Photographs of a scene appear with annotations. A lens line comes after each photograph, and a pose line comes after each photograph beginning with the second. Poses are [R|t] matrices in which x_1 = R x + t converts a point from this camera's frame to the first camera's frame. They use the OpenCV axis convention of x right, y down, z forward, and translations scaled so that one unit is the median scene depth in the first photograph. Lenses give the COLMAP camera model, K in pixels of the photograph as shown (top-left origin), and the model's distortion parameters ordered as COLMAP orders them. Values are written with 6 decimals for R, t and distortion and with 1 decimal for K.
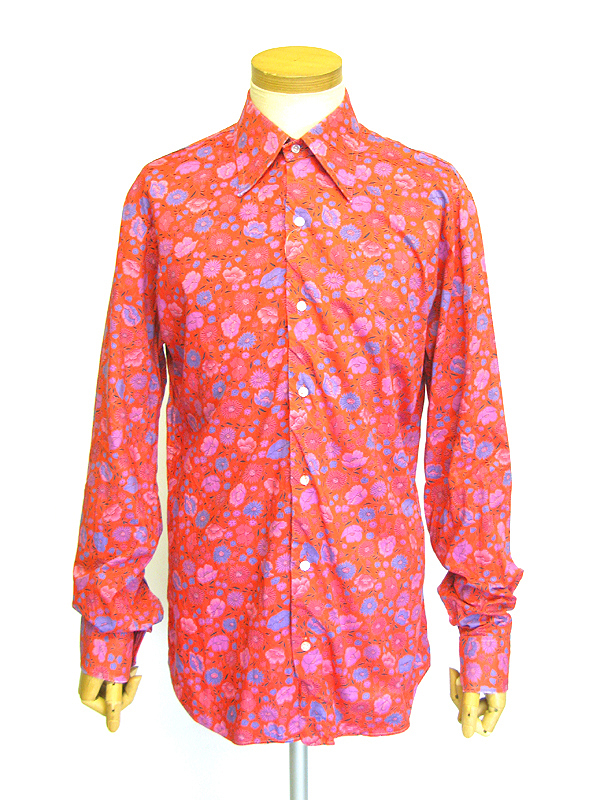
lens RADIAL K [[791.1, 0, 300.0], [0, 791.1, 400.0], [0, 0, 1]] dist [-0.118111, 0.016432]
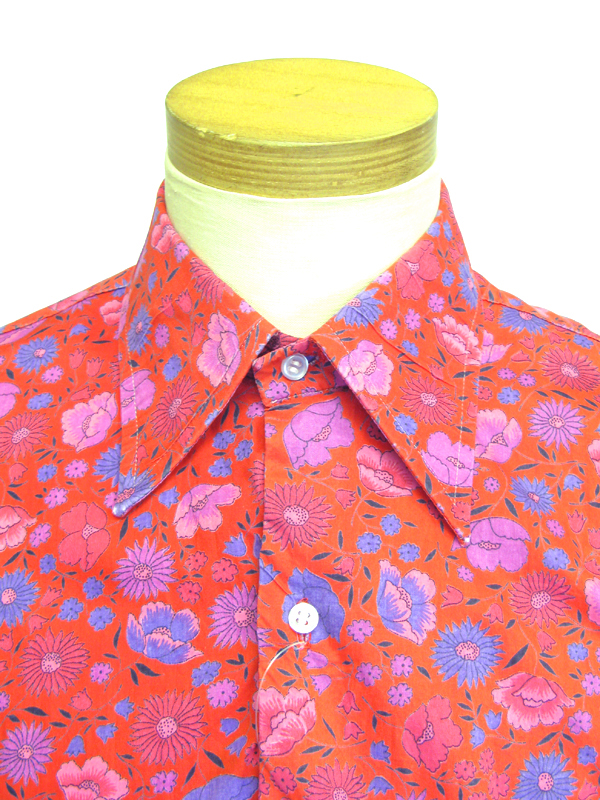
lens RADIAL K [[791.1, 0, 300.0], [0, 791.1, 400.0], [0, 0, 1]] dist [-0.118111, 0.016432]
pose [[0.999893, 0.013229, -0.006310, -0.001352], [-0.013630, 0.997565, -0.068403, -0.315763], [0.005390, 0.068481, 0.997638, 0.747869]]
